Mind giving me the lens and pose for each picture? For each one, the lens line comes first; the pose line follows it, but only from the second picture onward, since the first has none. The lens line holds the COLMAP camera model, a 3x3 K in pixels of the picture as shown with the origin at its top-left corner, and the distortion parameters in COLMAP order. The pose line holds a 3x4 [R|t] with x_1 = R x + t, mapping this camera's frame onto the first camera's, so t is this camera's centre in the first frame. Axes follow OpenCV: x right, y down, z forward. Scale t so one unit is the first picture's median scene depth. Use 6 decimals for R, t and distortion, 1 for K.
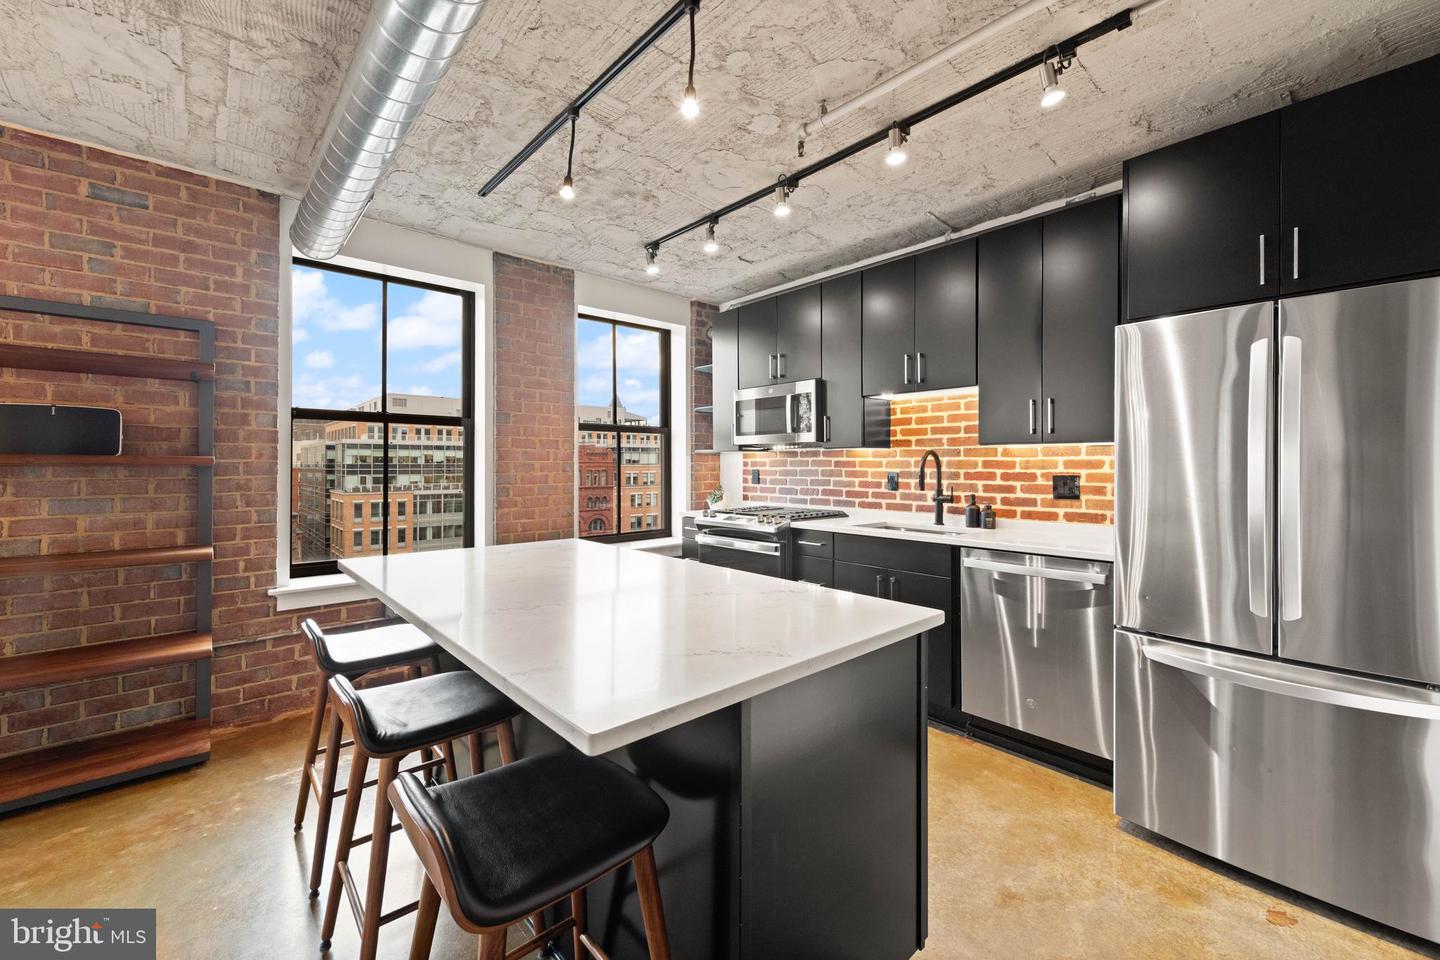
lens RADIAL K [[569.1, 0, 729.2], [0, 569.1, 461.1], [0, 0, 1]] dist [0.006986, -0.002916]
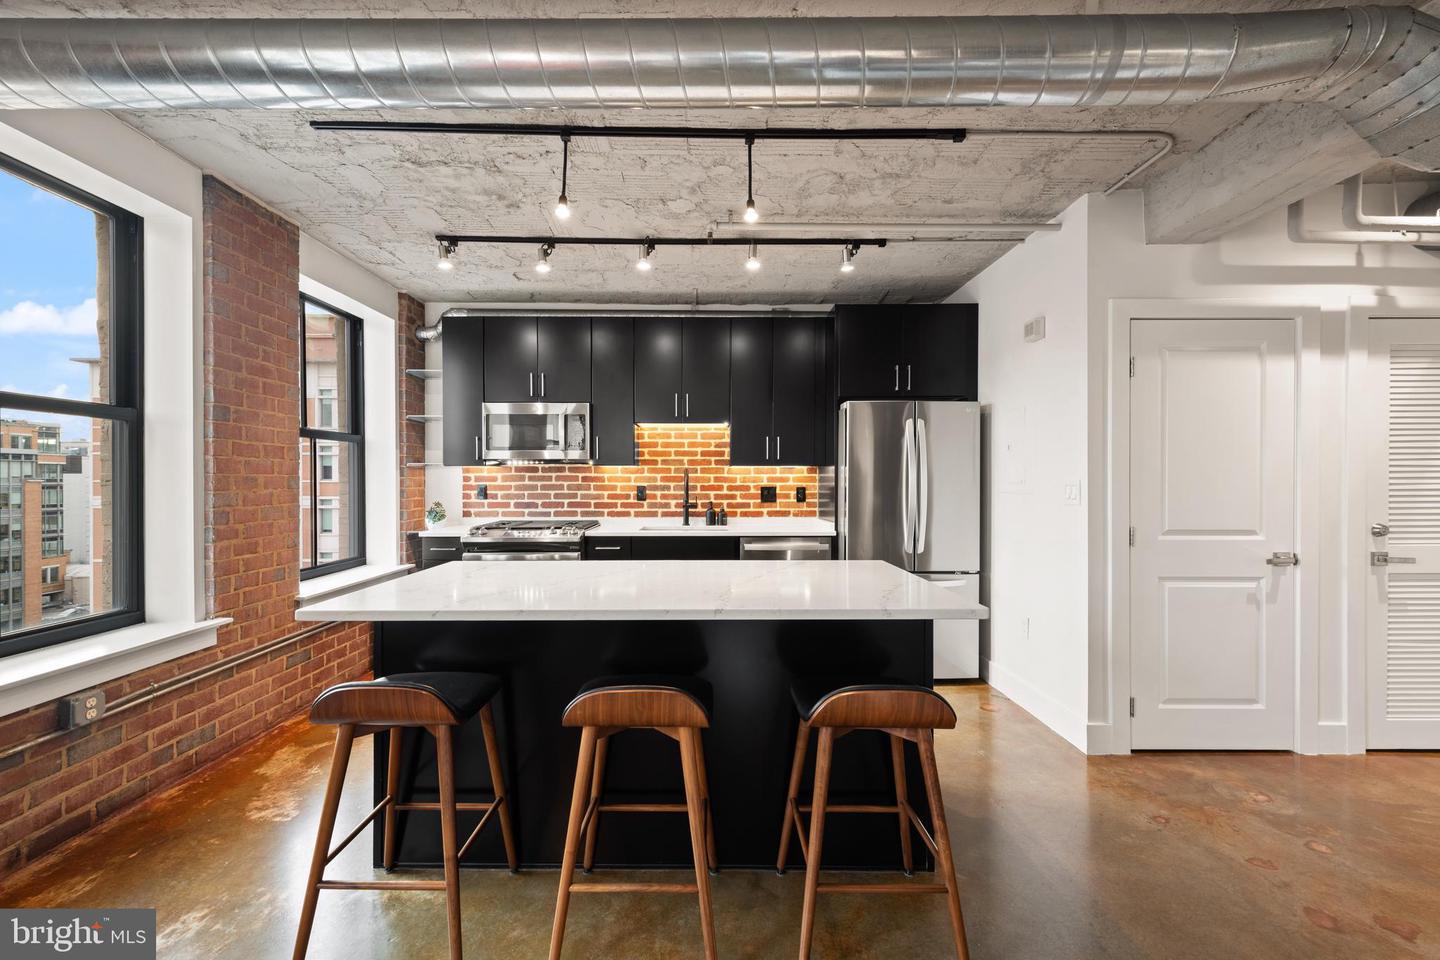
lens RADIAL K [[569.1, 0, 706.6], [0, 569.1, 478.3], [0, 0, 1]] dist [0.006986, -0.002916]
pose [[0.673657, 0.002082, 0.739041, -0.538277], [-0.004771, 0.999987, 0.001532, 0.001113], [-0.739029, -0.004557, 0.673658, 0.080081]]
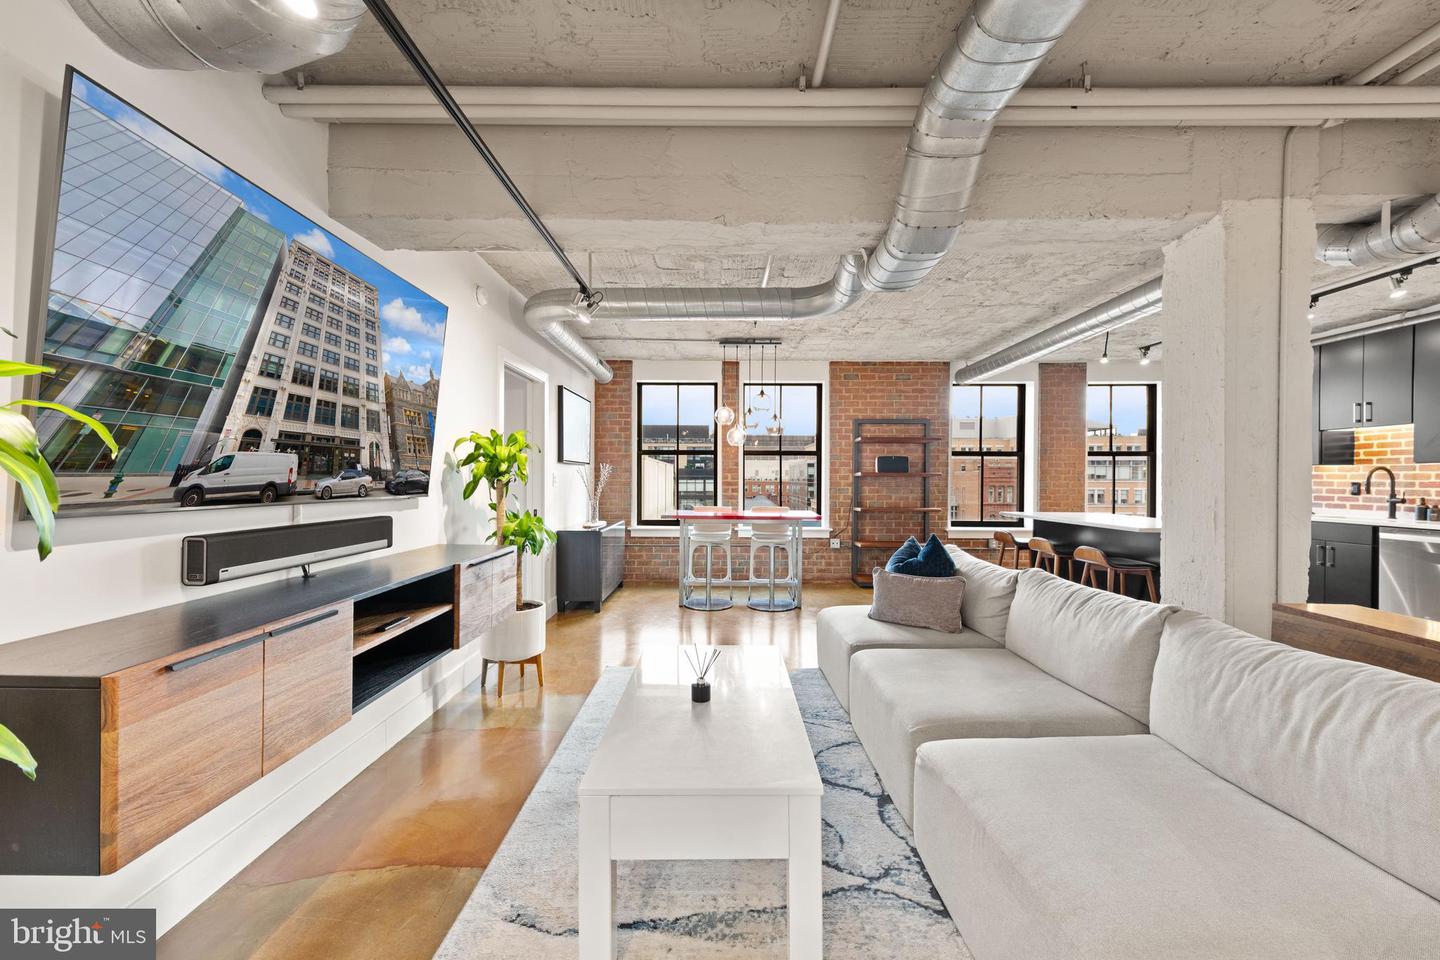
lens RADIAL K [[569.1, 0, 718.6], [0, 569.1, 485.6], [0, 0, 1]] dist [0.006986, -0.002916]
pose [[0.731027, 0.011893, -0.682245, 0.104316], [-0.000435, 0.999856, 0.016963, 0.004663], [0.682348, -0.012104, 0.730927, -1.142254]]
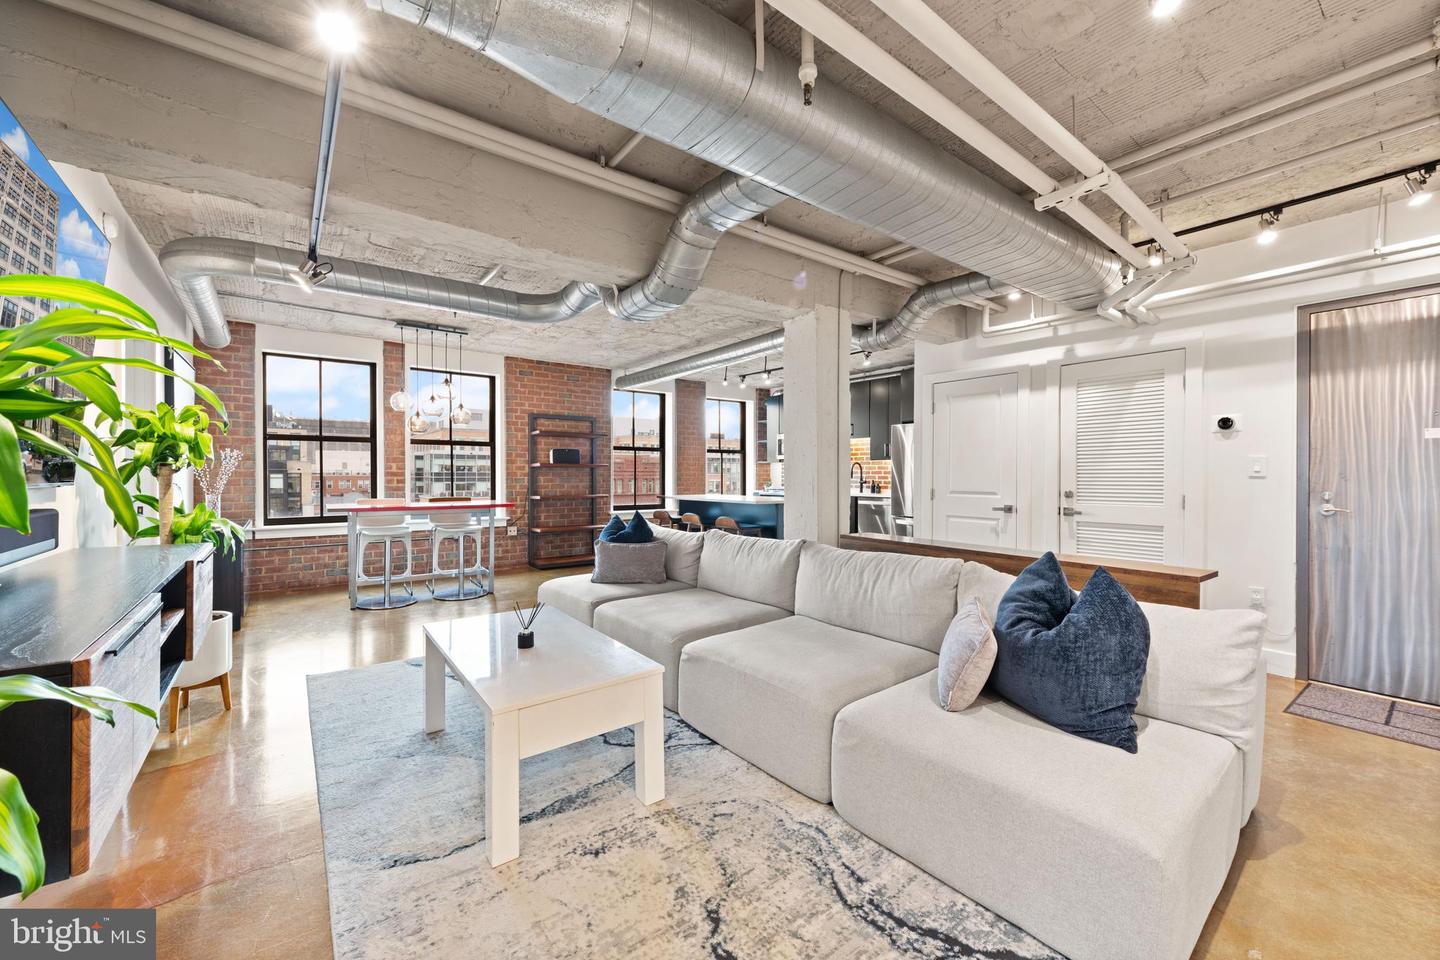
lens RADIAL K [[569.1, 0, 717.4], [0, 569.1, 479.0], [0, 0, 1]] dist [0.006986, -0.002916]
pose [[0.995086, 0.004075, -0.098930, -0.002849], [-0.002669, 0.999894, 0.014348, 0.017873], [0.098978, -0.014014, 0.994991, -1.399549]]
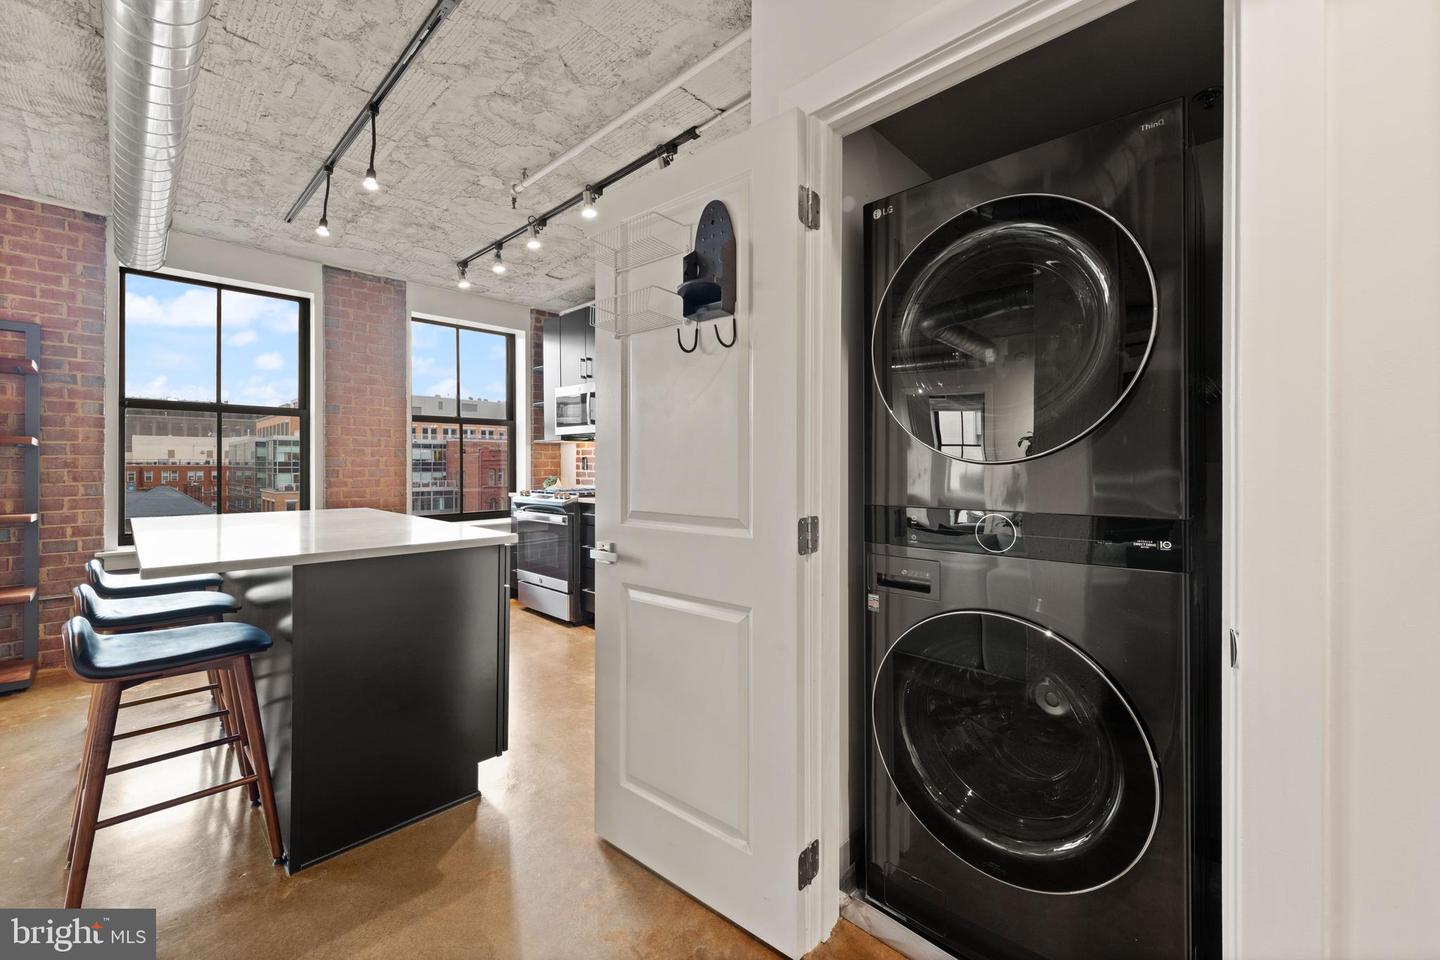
lens RADIAL K [[569.1, 0, 734.3], [0, 569.1, 464.4], [0, 0, 1]] dist [0.006986, -0.002916]
pose [[0.997058, 0.001567, 0.076638, 0.338280], [-0.002121, 0.999972, 0.007140, 0.026456], [-0.076625, -0.007281, 0.997033, -0.222241]]
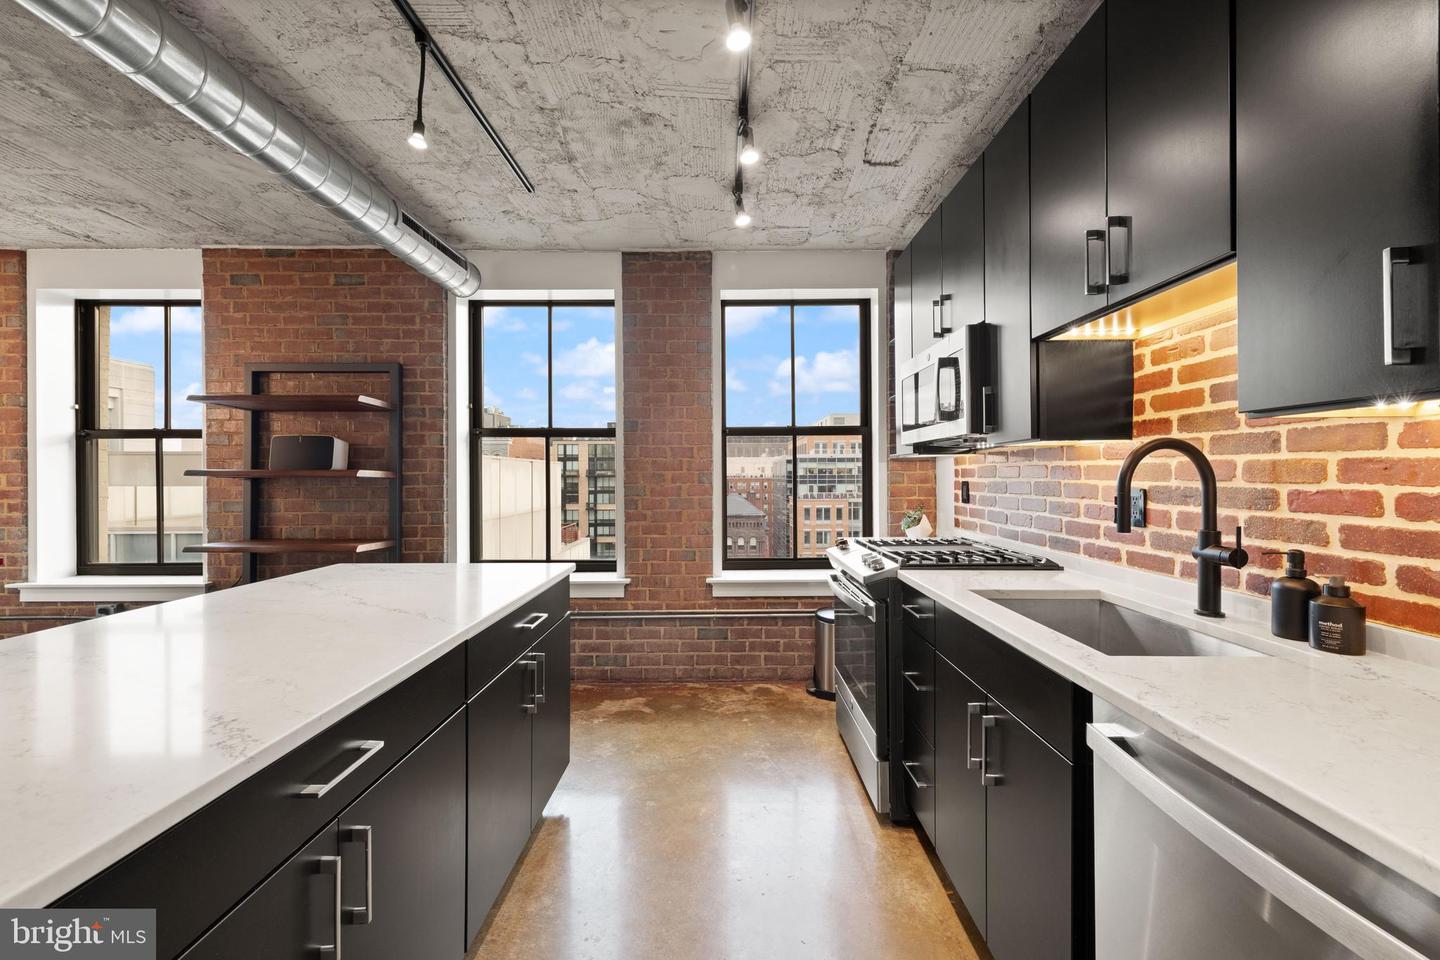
lens RADIAL K [[569.1, 0, 724.7], [0, 569.1, 476.6], [0, 0, 1]] dist [0.006986, -0.002916]
pose [[0.740547, -0.001763, -0.672002, 0.367314], [0.008401, 0.999943, 0.006635, 0.003402], [0.671952, -0.010559, 0.740520, 0.423560]]
